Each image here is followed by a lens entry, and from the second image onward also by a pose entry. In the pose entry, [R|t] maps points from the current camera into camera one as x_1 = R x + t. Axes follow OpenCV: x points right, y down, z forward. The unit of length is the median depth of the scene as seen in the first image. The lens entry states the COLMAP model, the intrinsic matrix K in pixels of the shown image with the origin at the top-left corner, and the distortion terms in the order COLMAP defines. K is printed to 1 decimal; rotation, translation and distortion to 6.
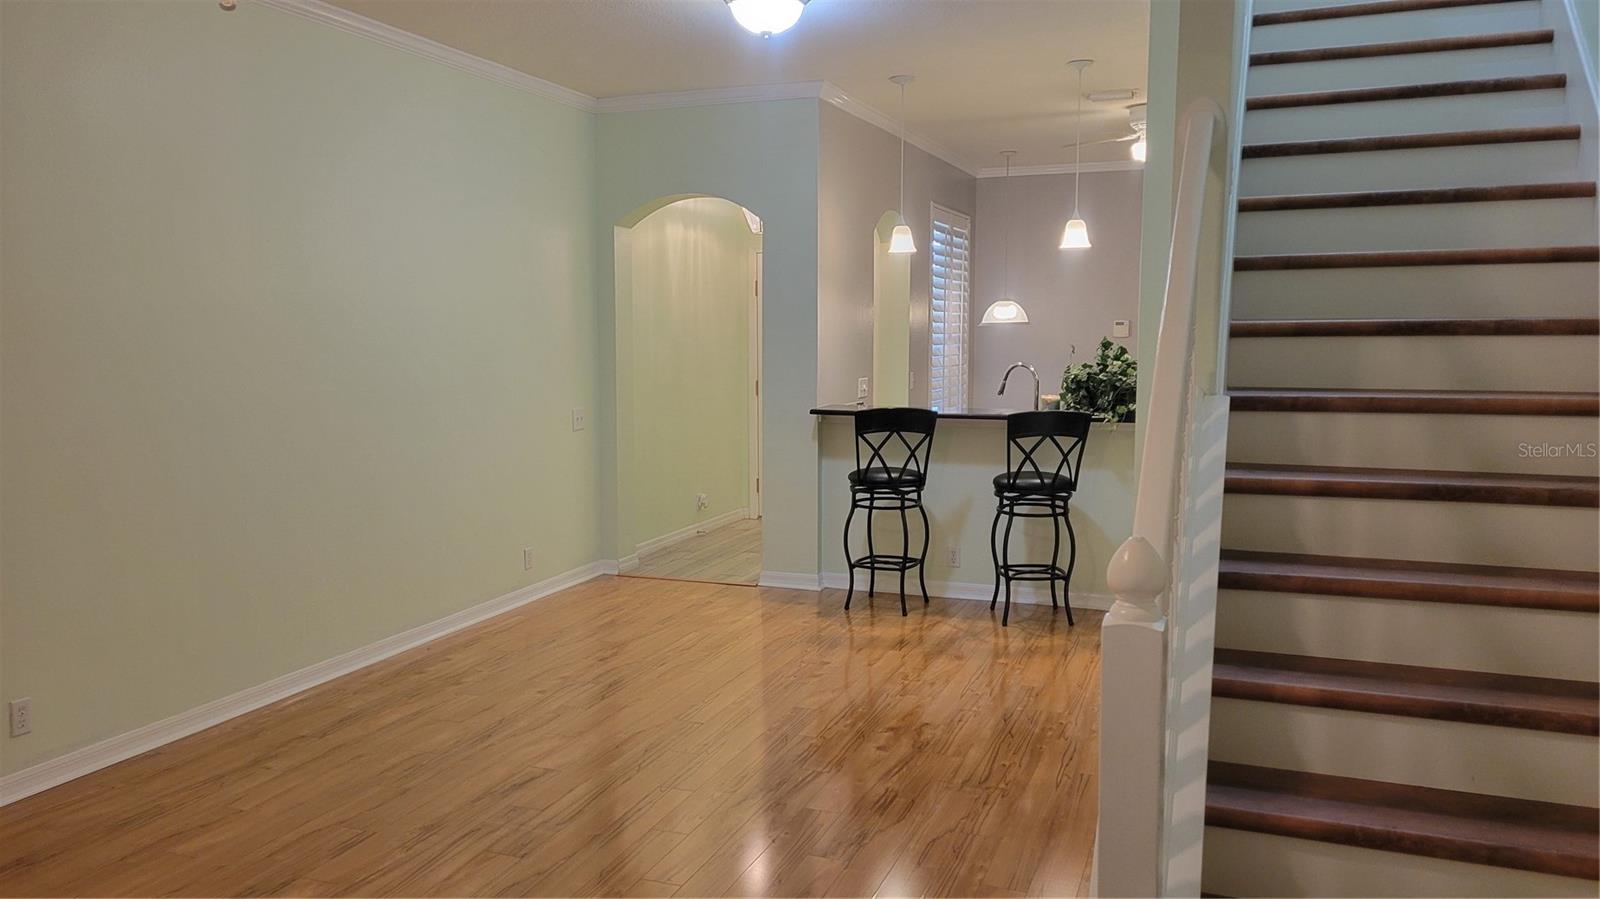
lens RADIAL K [[1156.7, 0, 805.2], [0, 1156.7, 452.3], [0, 0, 1]] dist [0.057275, -0.002435]
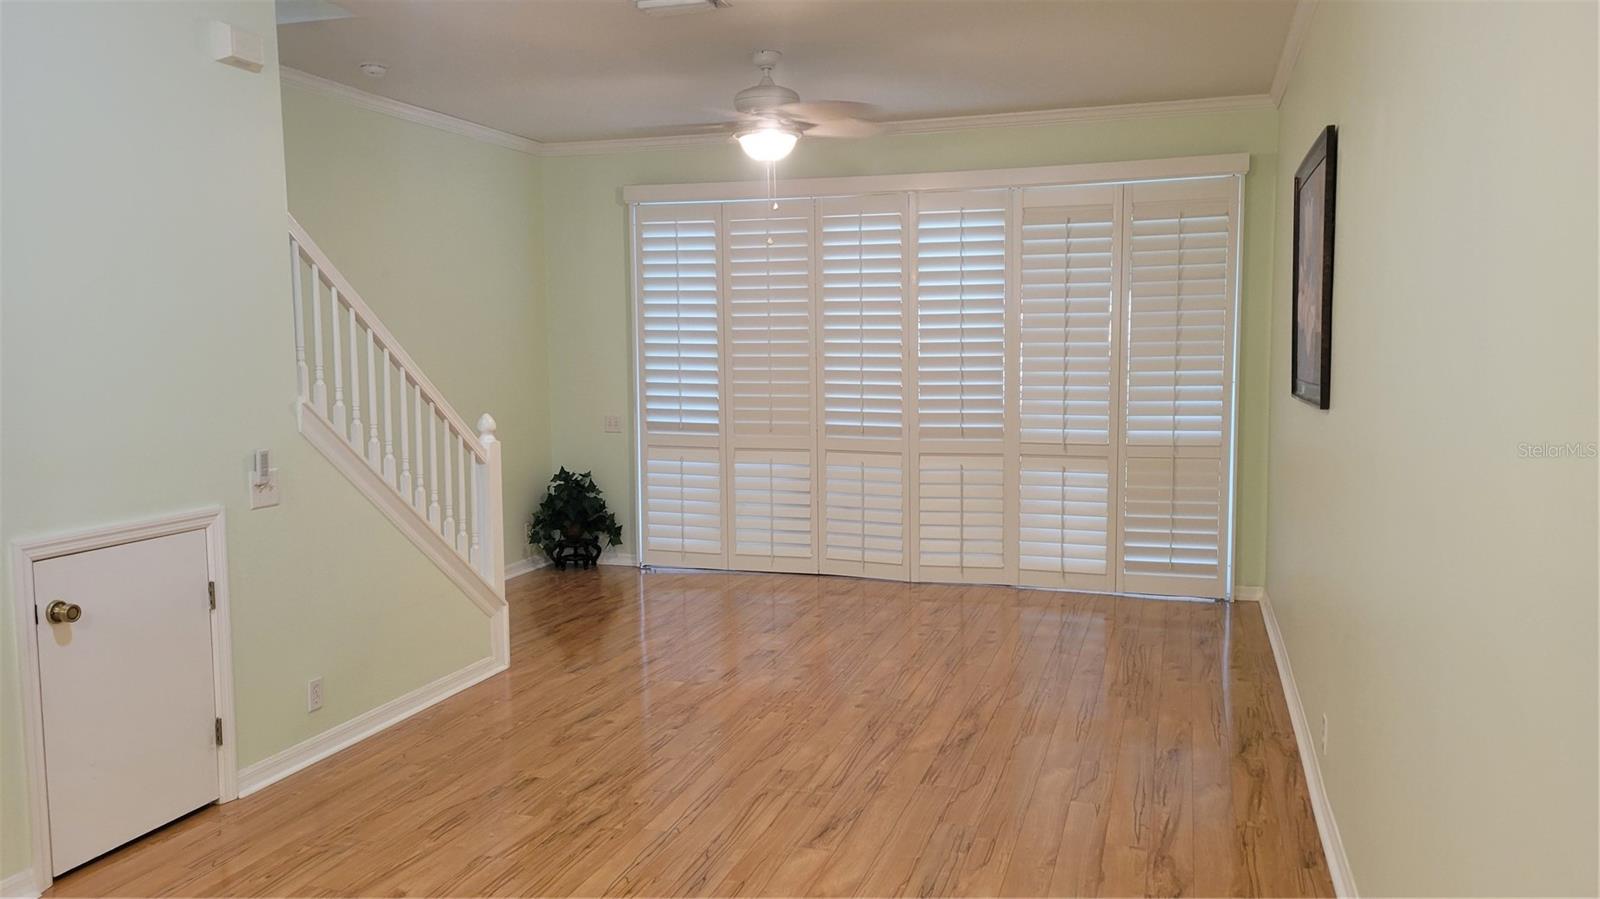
lens RADIAL K [[1204.7, 0, 790.5], [0, 1204.7, 448.7], [0, 0, 1]] dist [0.052510, -0.023750]
pose [[-0.999424, 0.016583, -0.029624, -0.105598], [0.010331, 0.979761, 0.199906, -0.117310], [0.032339, 0.199485, -0.979367, 1.052198]]
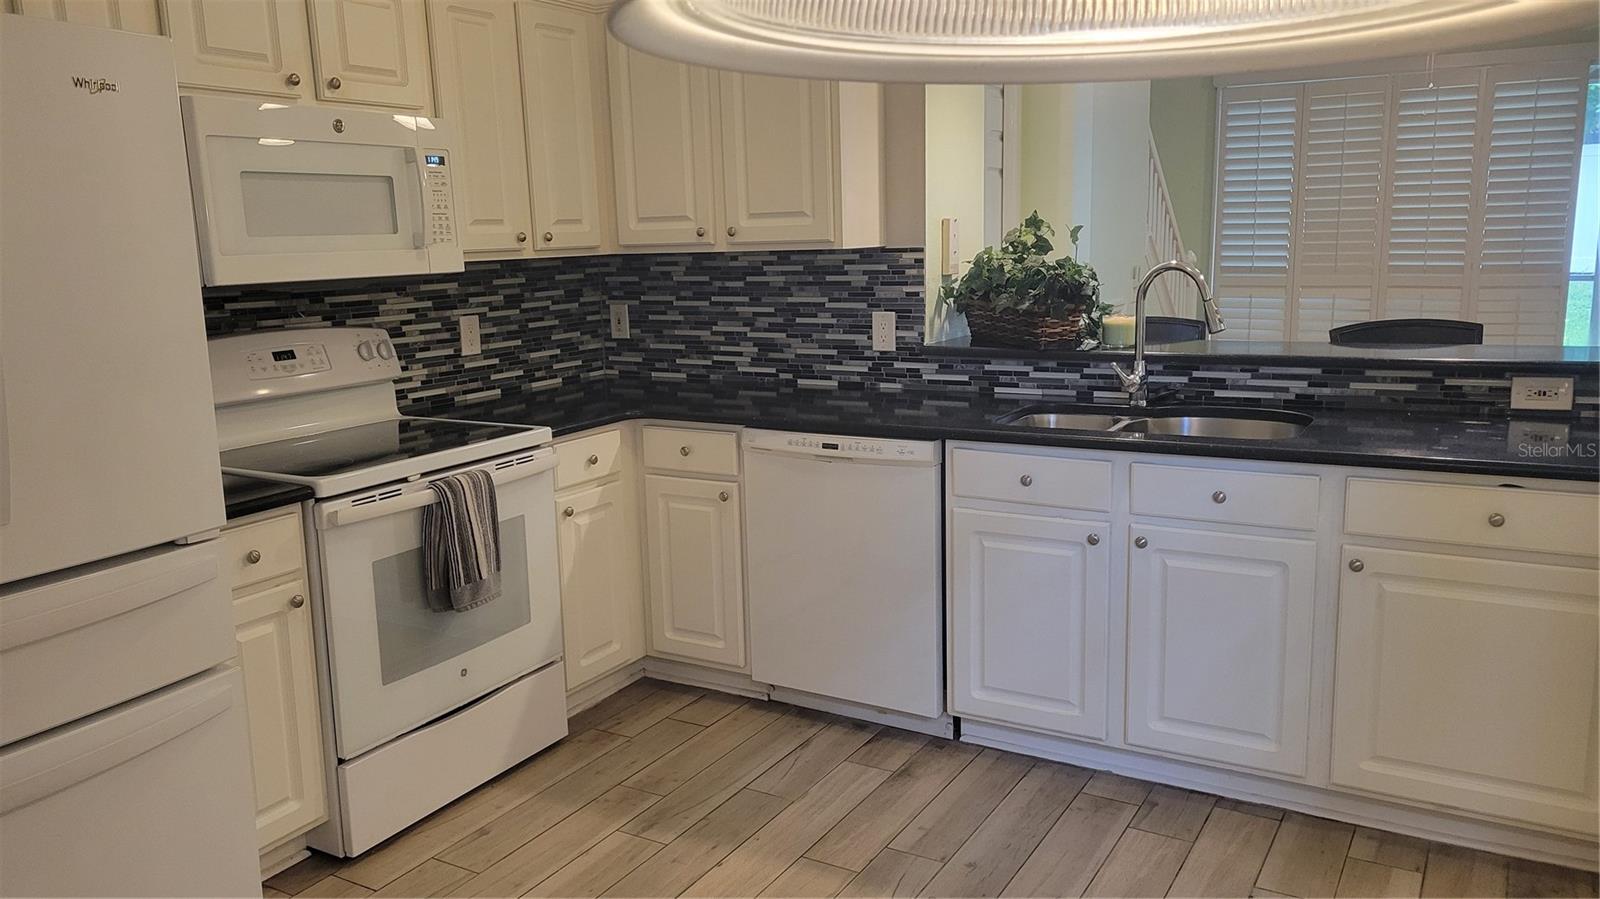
lens RADIAL K [[1204.7, 0, 788.3], [0, 1204.7, 451.0], [0, 0, 1]] dist [0.052510, -0.023750]
pose [[-0.981734, -0.003798, 0.190219, 0.222277], [0.052015, 0.956353, 0.287548, -0.145747], [-0.183009, 0.292190, -0.938687, 1.424628]]
